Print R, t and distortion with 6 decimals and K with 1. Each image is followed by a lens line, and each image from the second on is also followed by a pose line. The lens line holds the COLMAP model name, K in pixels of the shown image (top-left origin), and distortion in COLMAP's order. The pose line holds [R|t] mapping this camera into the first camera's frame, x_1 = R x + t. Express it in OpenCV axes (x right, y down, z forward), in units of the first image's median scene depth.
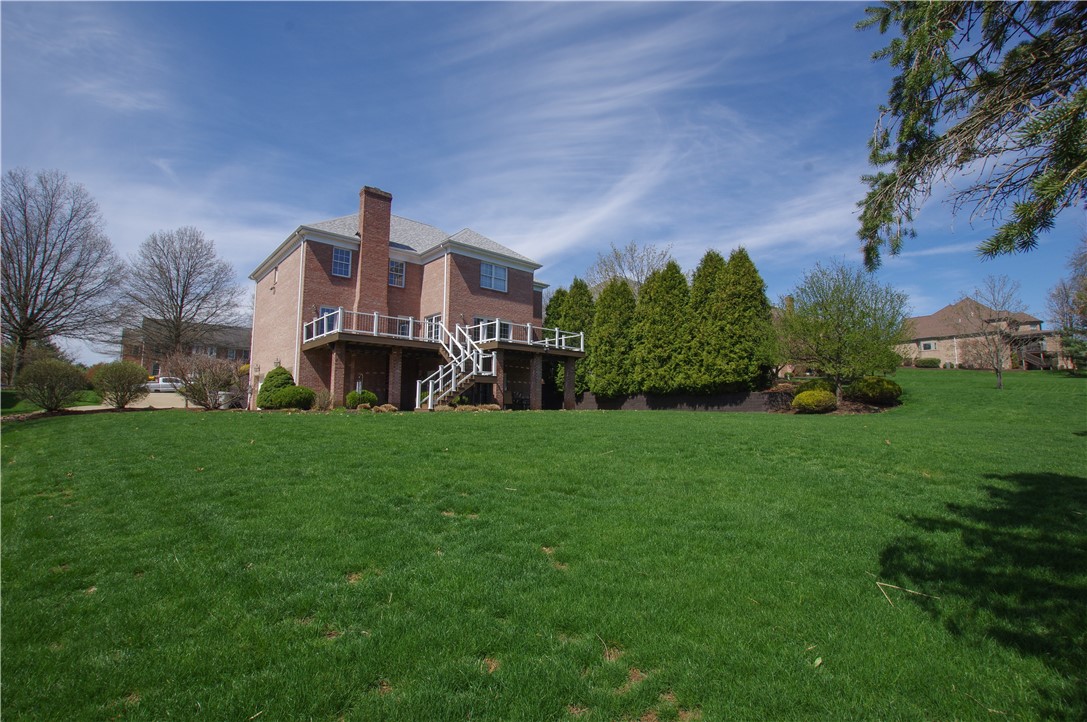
lens RADIAL K [[468.1, 0, 516.0], [0, 468.1, 363.1], [0, 0, 1]] dist [-0.020404, 0.000091]
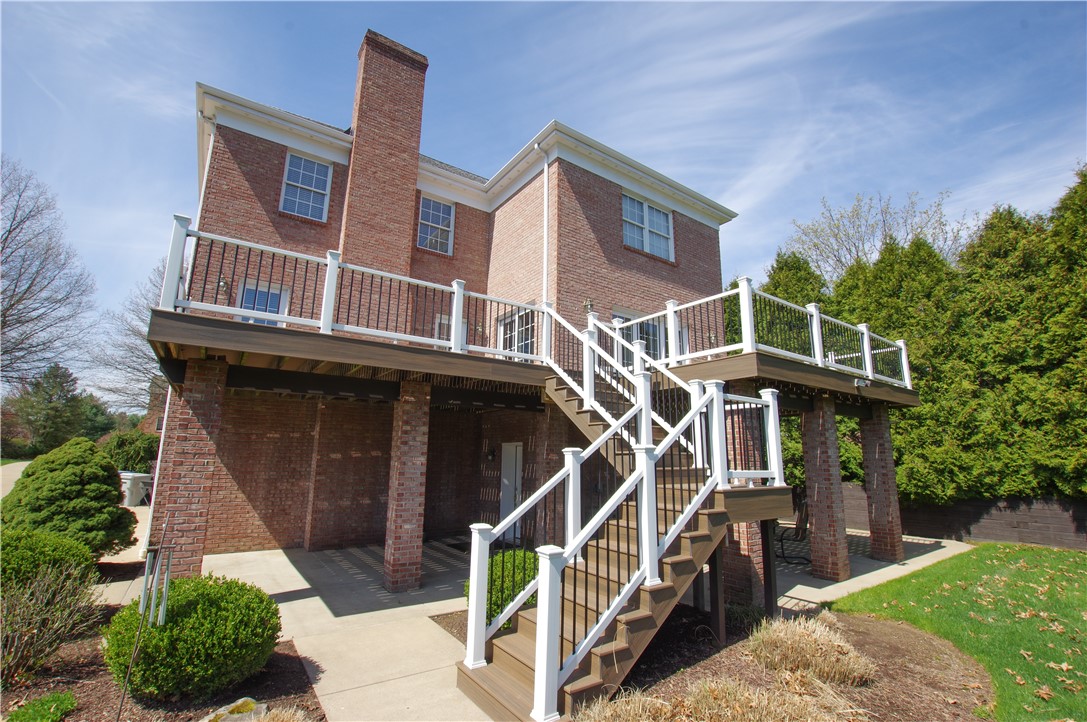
lens RADIAL K [[468.1, 0, 516.0], [0, 468.1, 363.1], [0, 0, 1]] dist [-0.020404, 0.000091]
pose [[0.990504, -0.018377, -0.136253, -0.124437], [0.004381, 0.994742, -0.102319, -0.010844], [0.137417, 0.100750, 0.985376, 0.604809]]
